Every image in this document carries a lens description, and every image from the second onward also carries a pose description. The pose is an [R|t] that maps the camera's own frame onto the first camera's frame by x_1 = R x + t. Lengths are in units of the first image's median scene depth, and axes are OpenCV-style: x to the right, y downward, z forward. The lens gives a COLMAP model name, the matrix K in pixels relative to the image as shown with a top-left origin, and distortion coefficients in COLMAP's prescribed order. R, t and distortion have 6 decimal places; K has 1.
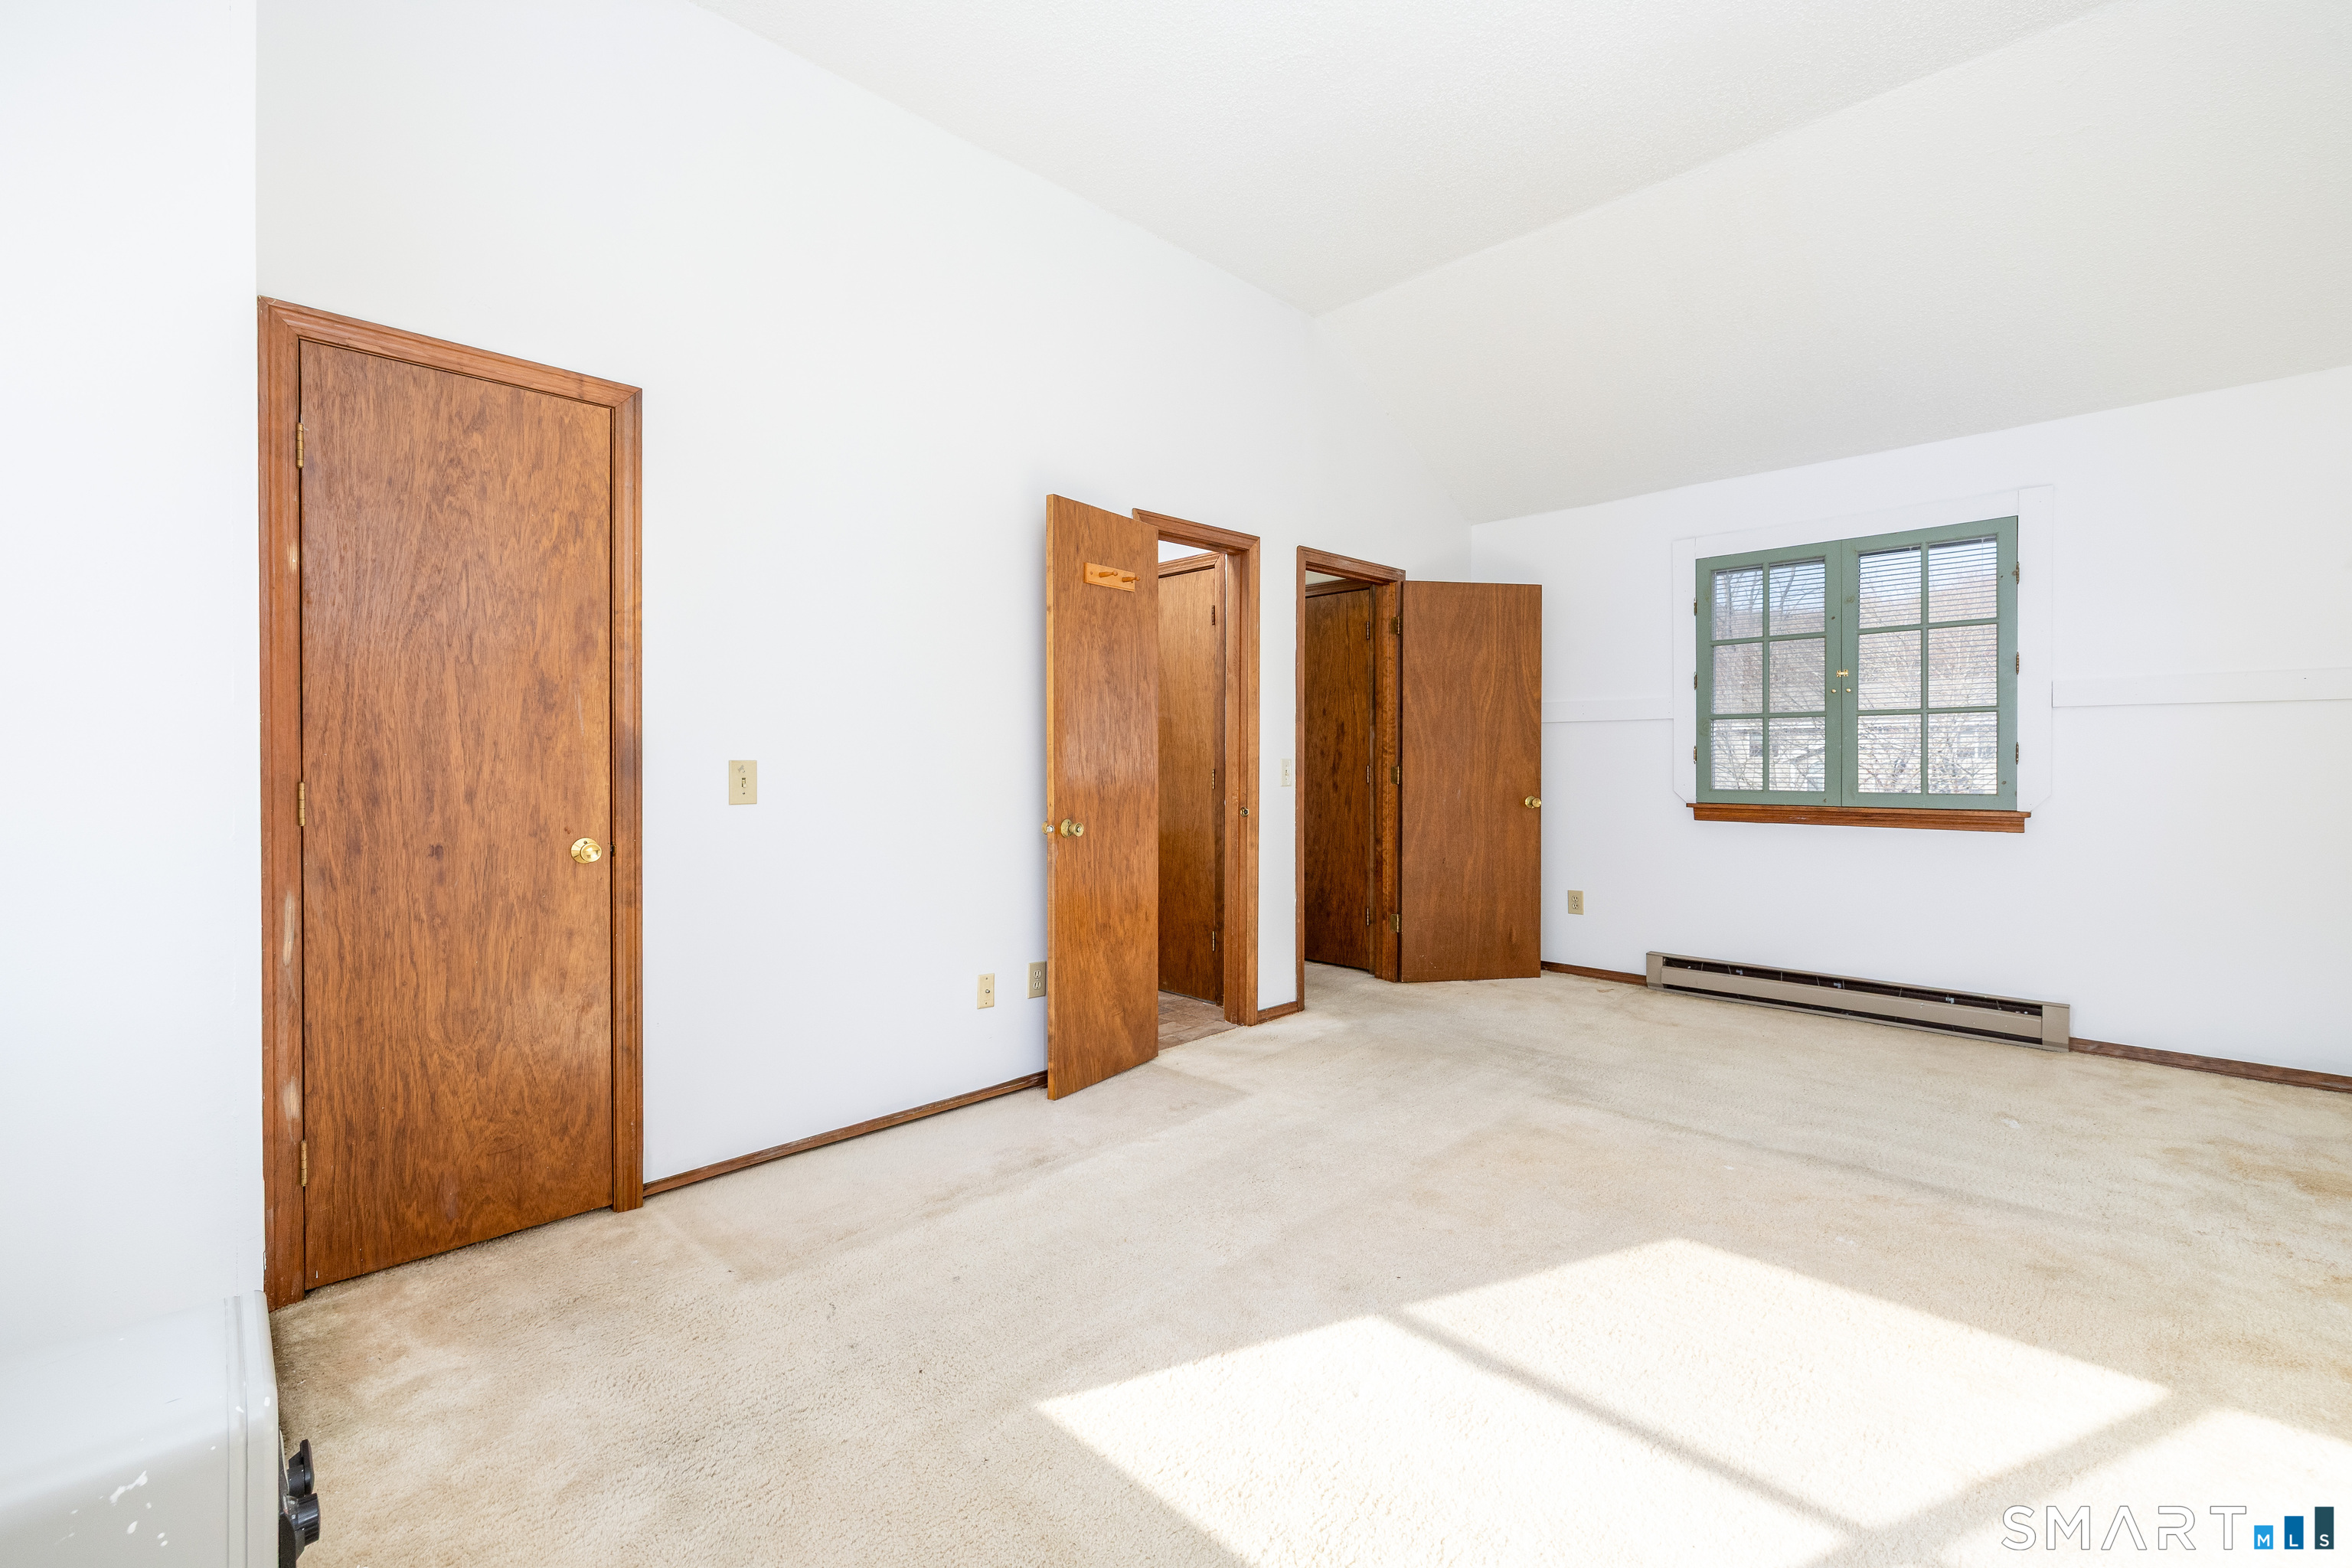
lens RADIAL K [[1014.3, 0, 1188.0], [0, 1014.3, 773.8], [0, 0, 1]] dist [0.000698, 0.000107]
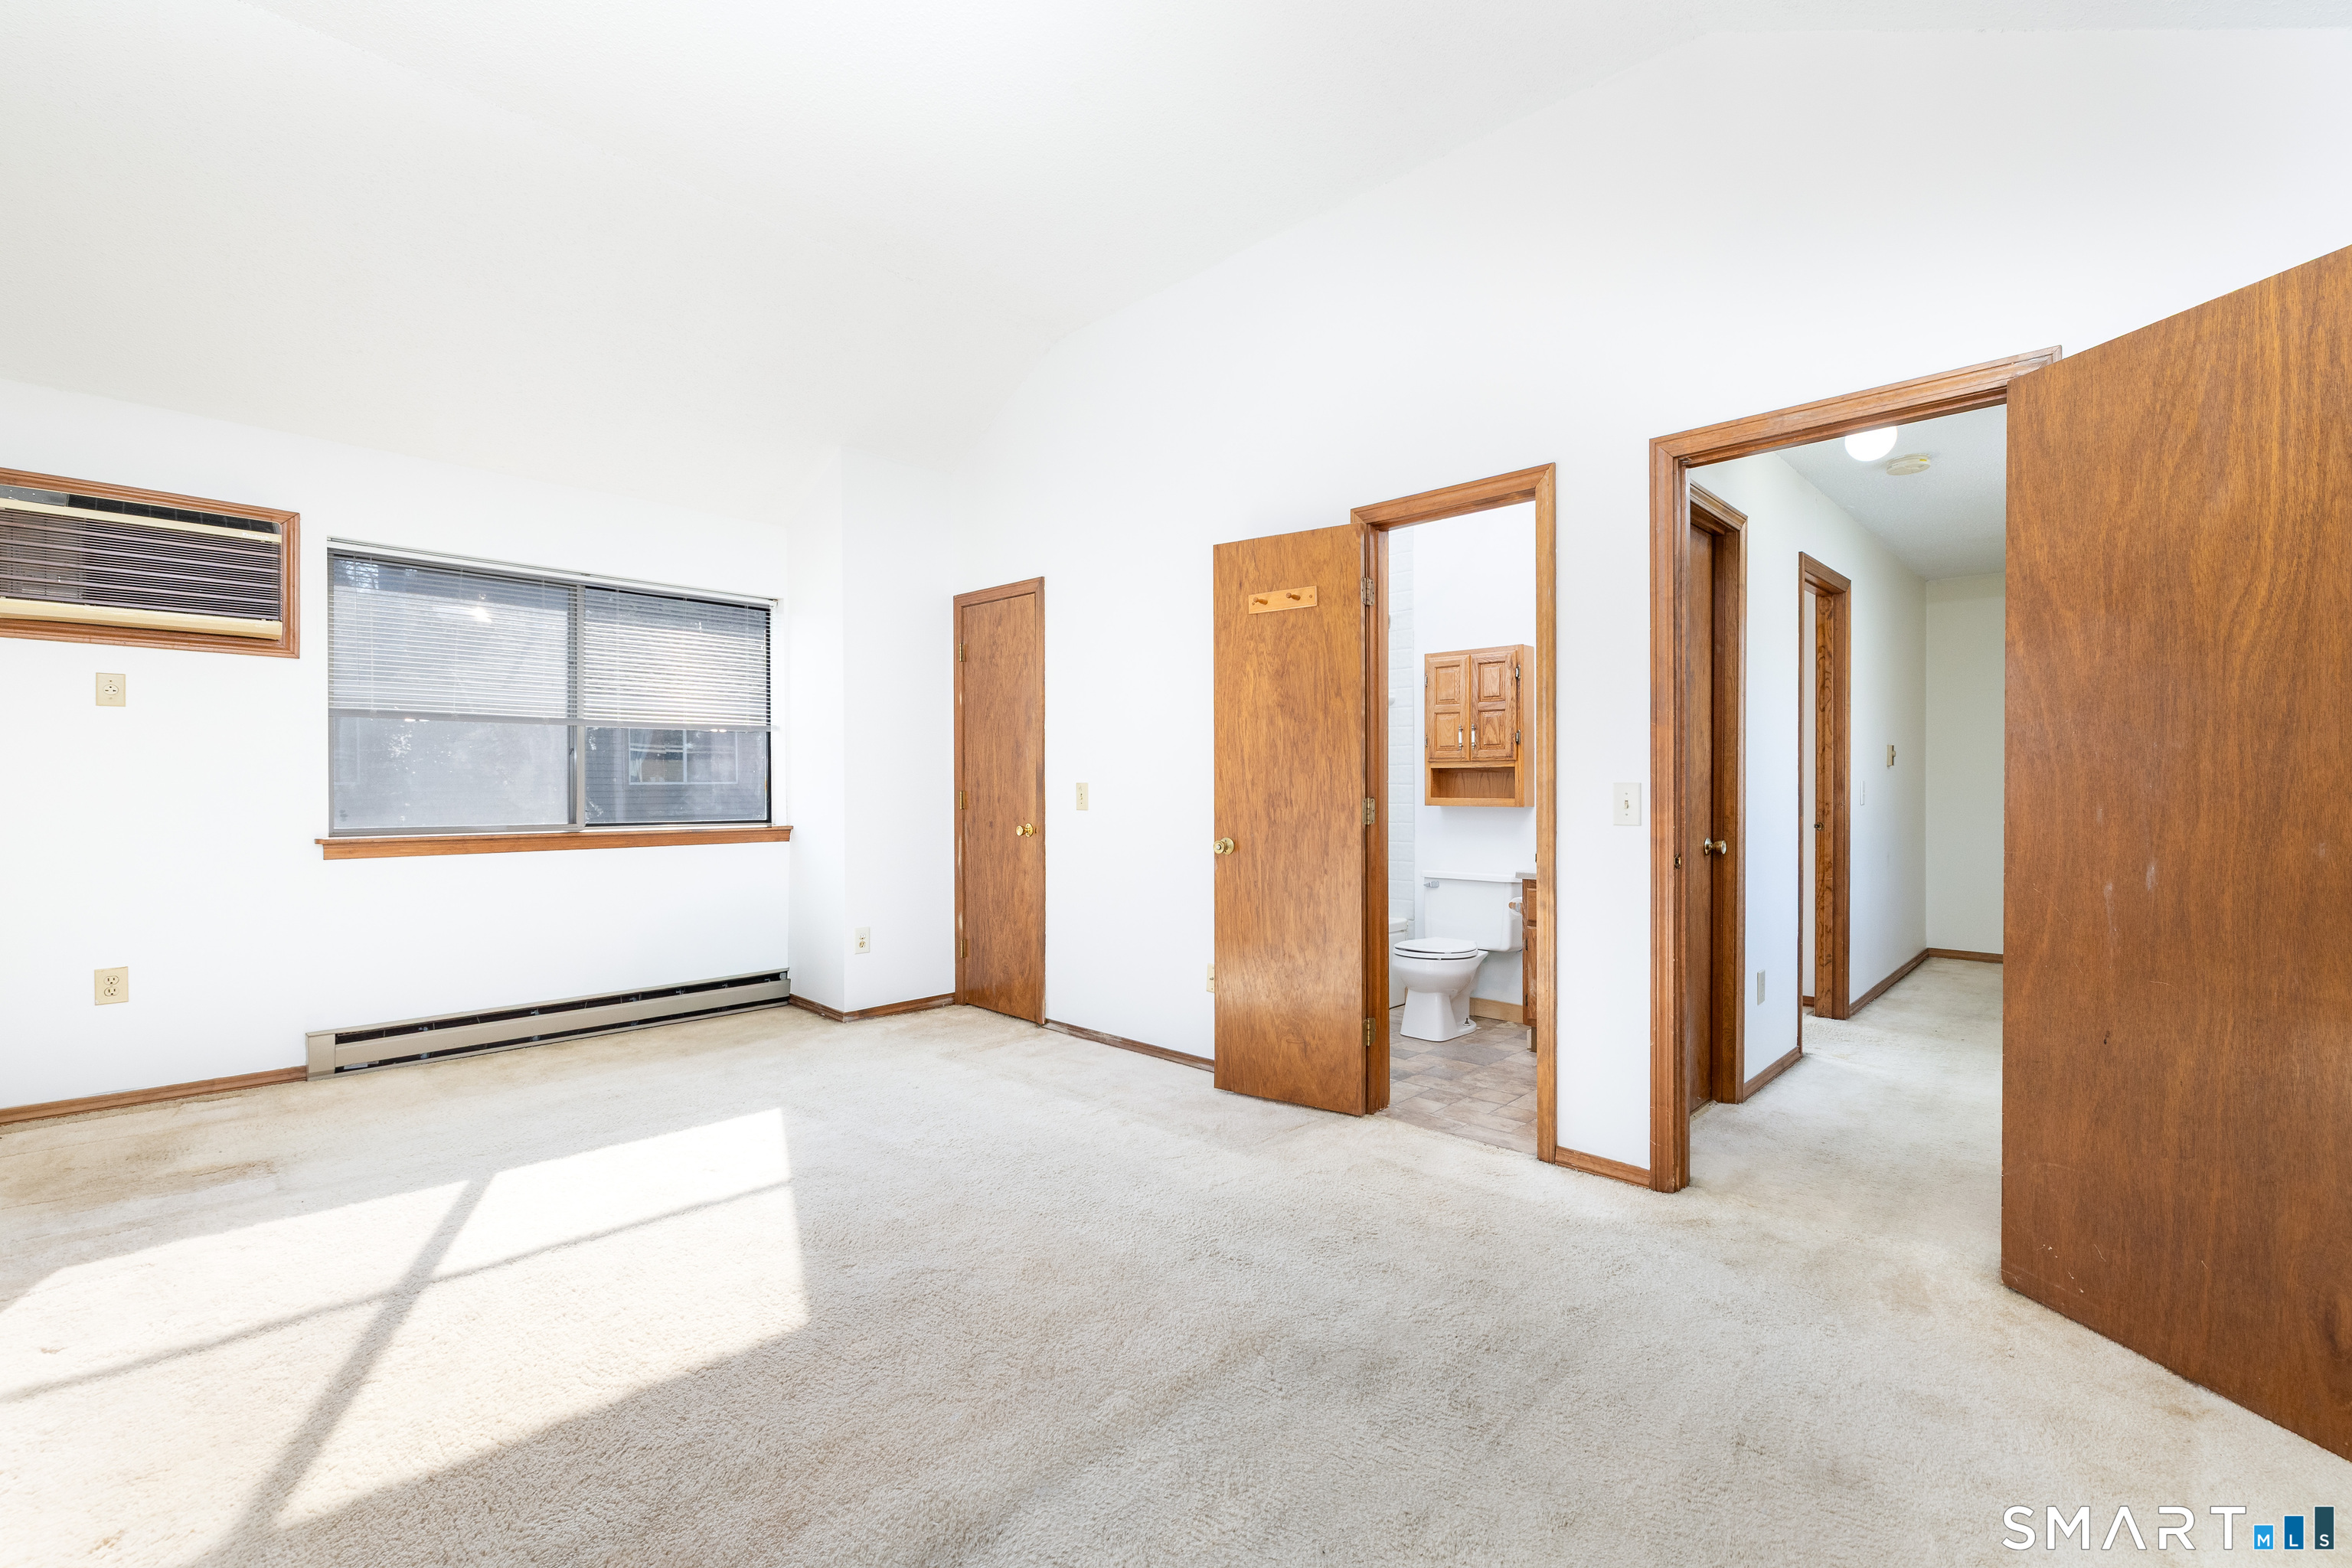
lens RADIAL K [[1010.0, 0, 1177.9], [0, 1010.0, 814.3], [0, 0, 1]] dist [0.001925, 0.000149]
pose [[0.008599, 0.030789, -0.999489, 0.960687], [-0.017499, 0.999377, 0.030635, -0.012568], [0.999810, 0.017227, 0.009132, 0.931619]]
